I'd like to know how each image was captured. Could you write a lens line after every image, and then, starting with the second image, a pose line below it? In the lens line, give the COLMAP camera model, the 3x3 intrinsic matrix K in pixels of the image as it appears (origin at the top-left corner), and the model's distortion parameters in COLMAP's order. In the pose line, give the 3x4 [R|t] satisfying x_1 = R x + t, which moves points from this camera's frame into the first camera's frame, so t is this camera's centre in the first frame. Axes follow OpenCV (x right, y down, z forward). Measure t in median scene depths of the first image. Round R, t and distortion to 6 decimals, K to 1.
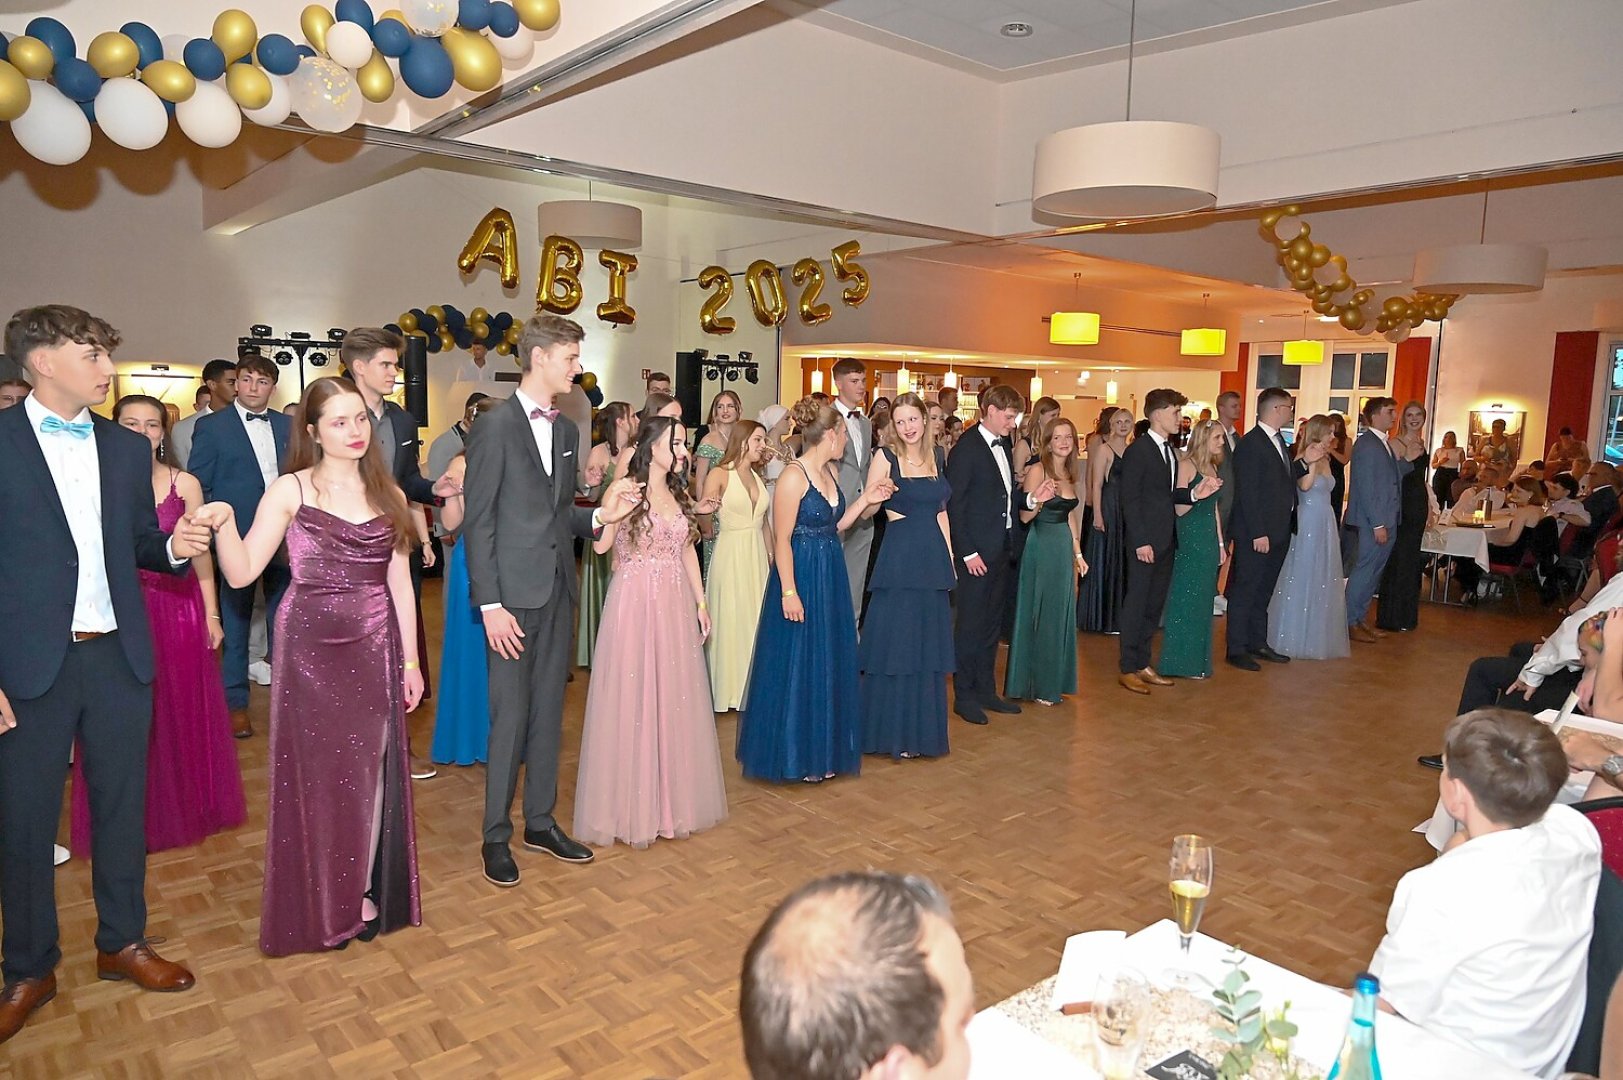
lens RADIAL K [[1076.0, 0, 806.2], [0, 1076.0, 537.9], [0, 0, 1]] dist [-0.001309, 0.000710]
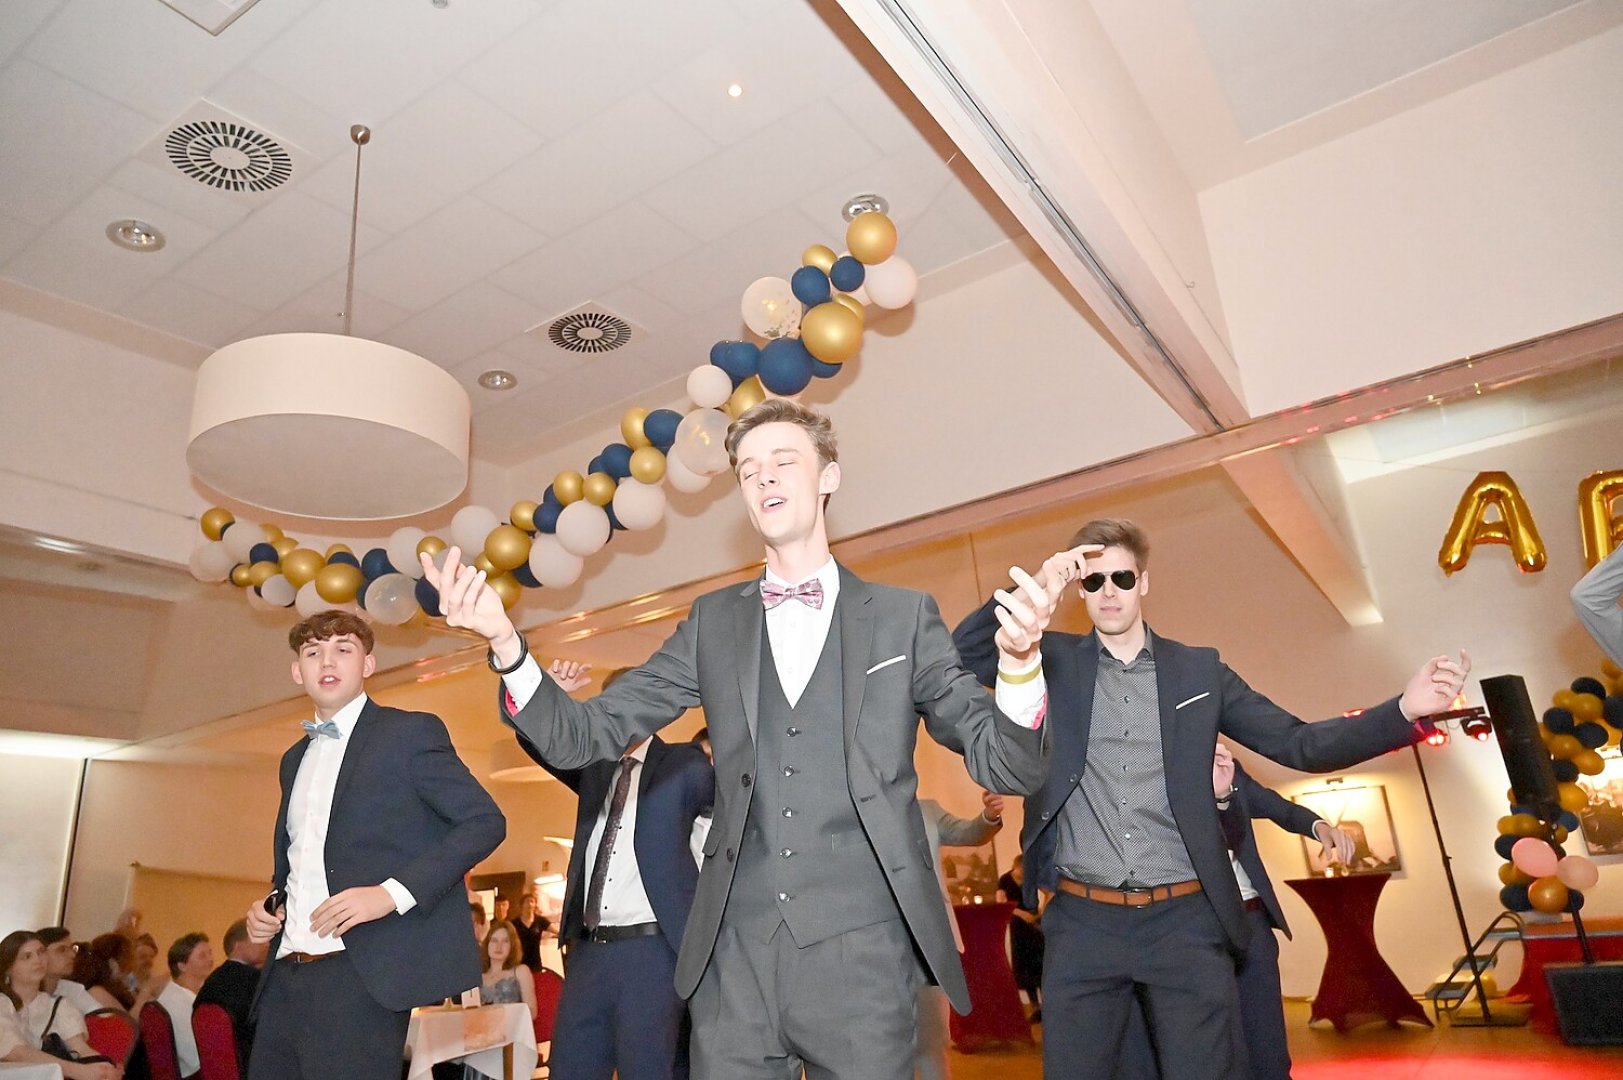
lens RADIAL K [[1076.0, 0, 806.2], [0, 1076.0, 537.9], [0, 0, 1]] dist [-0.001309, 0.000710]
pose [[0.283226, -0.360873, -0.888568, 0.194802], [-0.037933, 0.921566, -0.386365, 0.025843], [0.958303, 0.143134, 0.247323, 0.375263]]
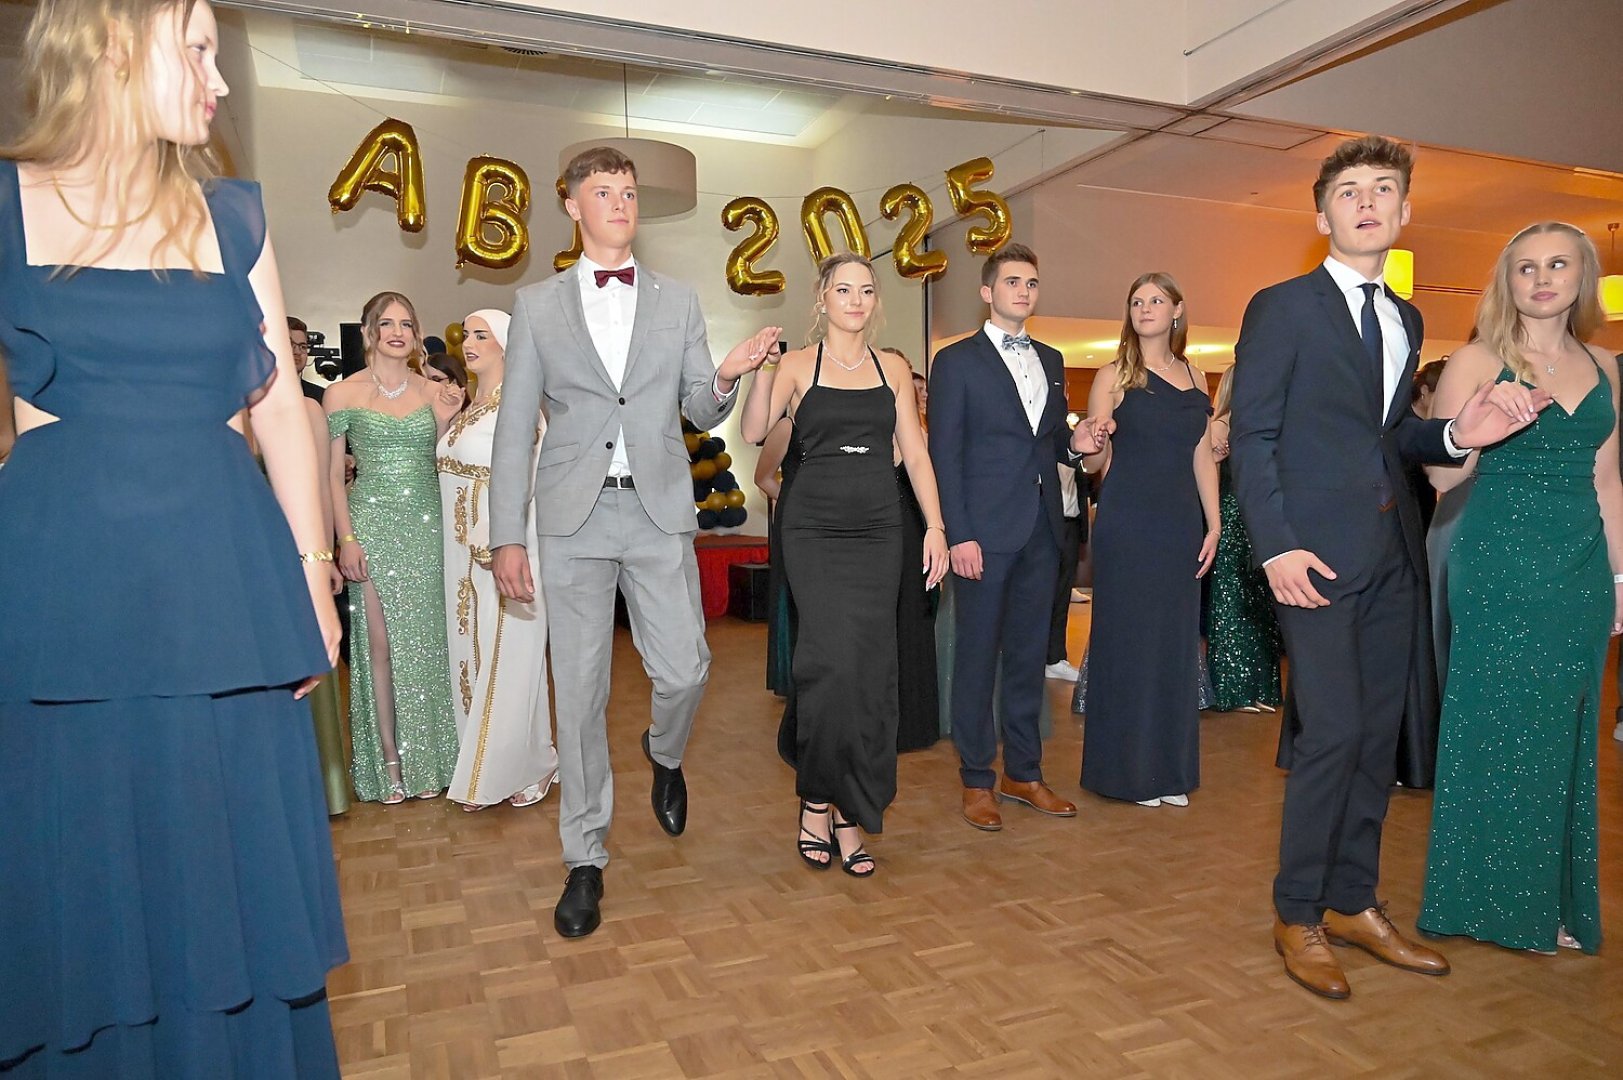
lens RADIAL K [[1087.1, 0, 809.3], [0, 1087.1, 536.4], [0, 0, 1]] dist [-0.004835, -0.000719]
pose [[0.952330, -0.017632, -0.304559, 0.174225], [-0.005787, 0.997105, -0.075820, 0.016577], [0.305014, 0.073968, 0.949471, 0.406385]]
